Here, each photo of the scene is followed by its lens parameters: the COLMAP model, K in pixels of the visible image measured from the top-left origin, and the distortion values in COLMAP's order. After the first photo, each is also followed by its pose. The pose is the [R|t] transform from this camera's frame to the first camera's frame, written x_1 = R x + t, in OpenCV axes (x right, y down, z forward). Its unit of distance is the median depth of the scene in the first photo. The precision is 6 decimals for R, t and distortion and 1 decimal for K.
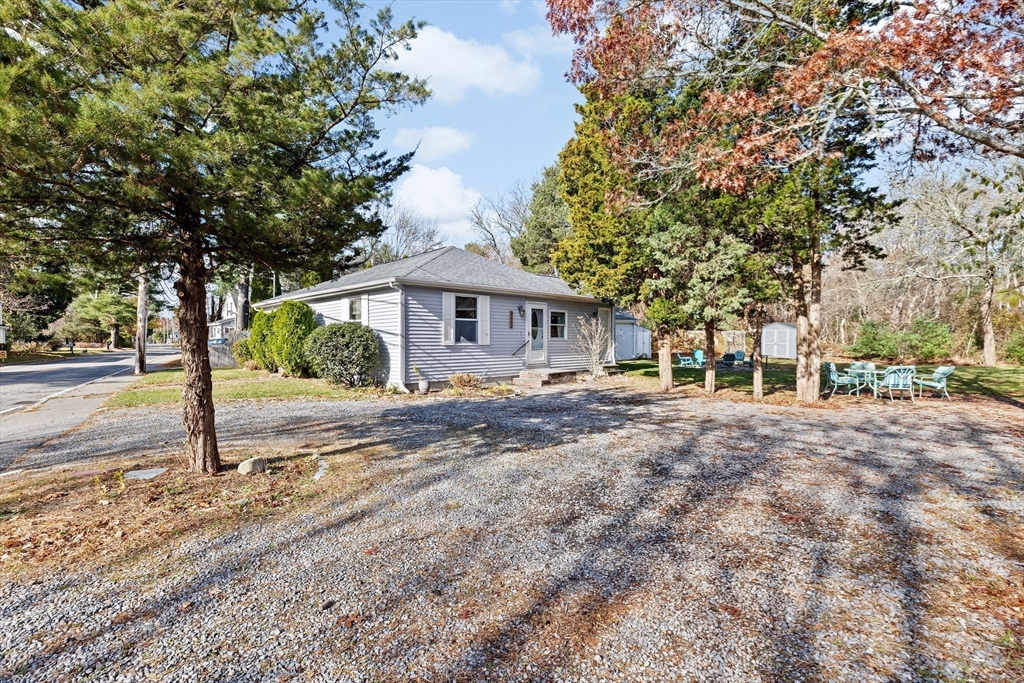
lens RADIAL K [[455.4, 0, 506.2], [0, 455.4, 351.0], [0, 0, 1]] dist [-0.000338, 0.000055]
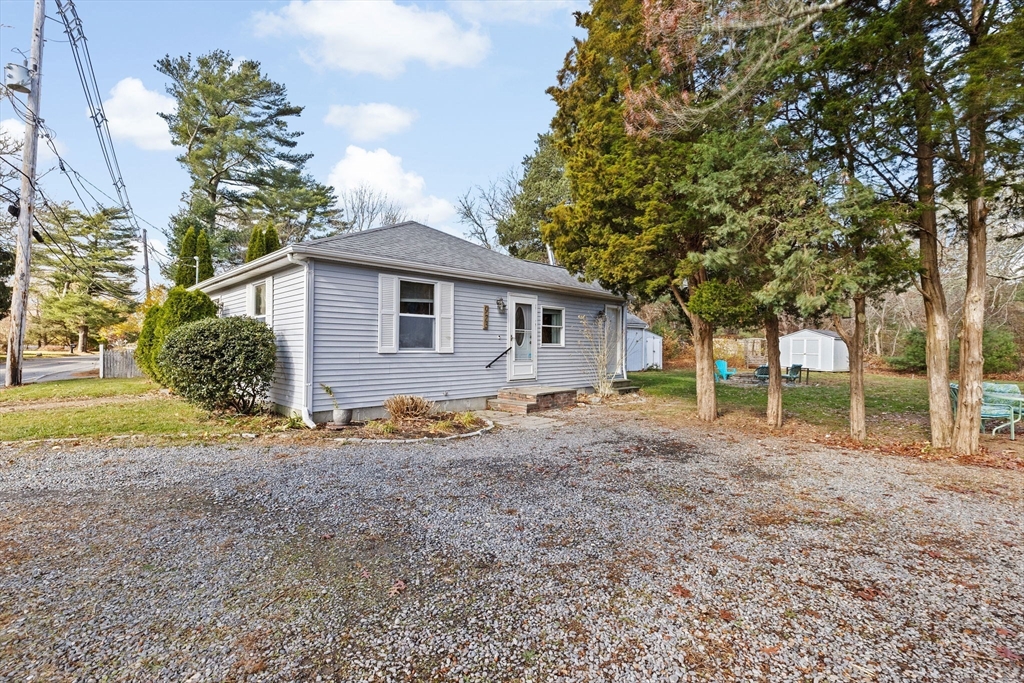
lens RADIAL K [[461.7, 0, 512.0], [0, 461.7, 341.5], [0, 0, 1]] dist [-0.015296, 0.009340]
pose [[0.999870, 0.008848, 0.013446, 0.043330], [-0.008357, 0.999312, -0.036145, -0.005602], [-0.013757, 0.036028, 0.999256, 0.284451]]
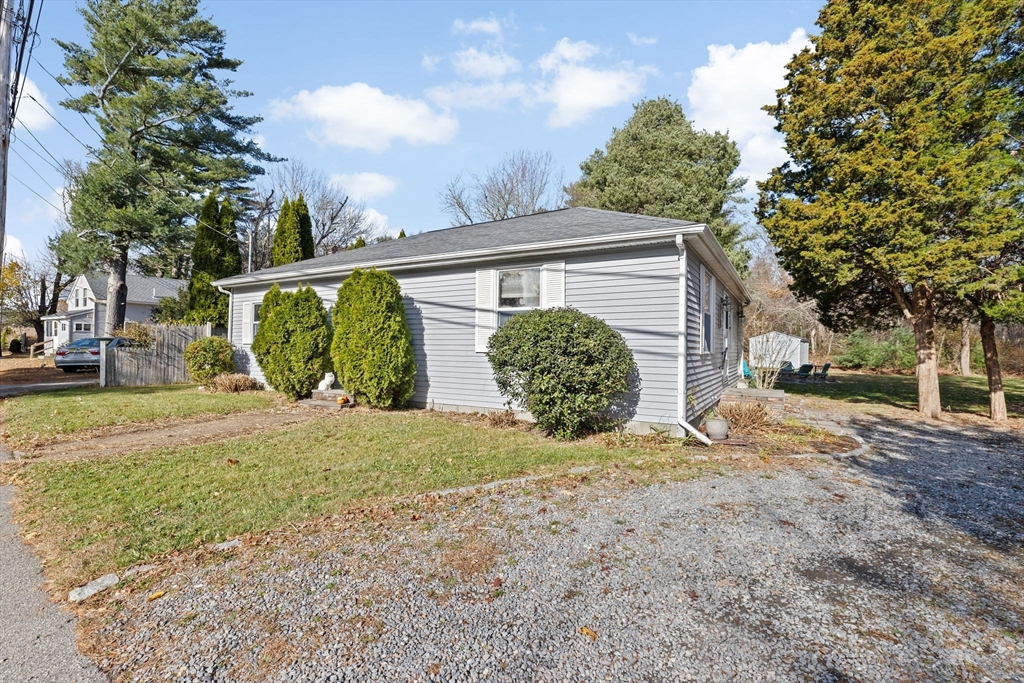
lens RADIAL K [[468.8, 0, 512.0], [0, 468.8, 341.5], [0, 0, 1]] dist [-0.015850, -0.000188]
pose [[0.966028, 0.015274, 0.257986, -0.473576], [-0.006687, 0.999395, -0.034128, -0.006194], [-0.258351, 0.031243, 0.965546, 0.431782]]
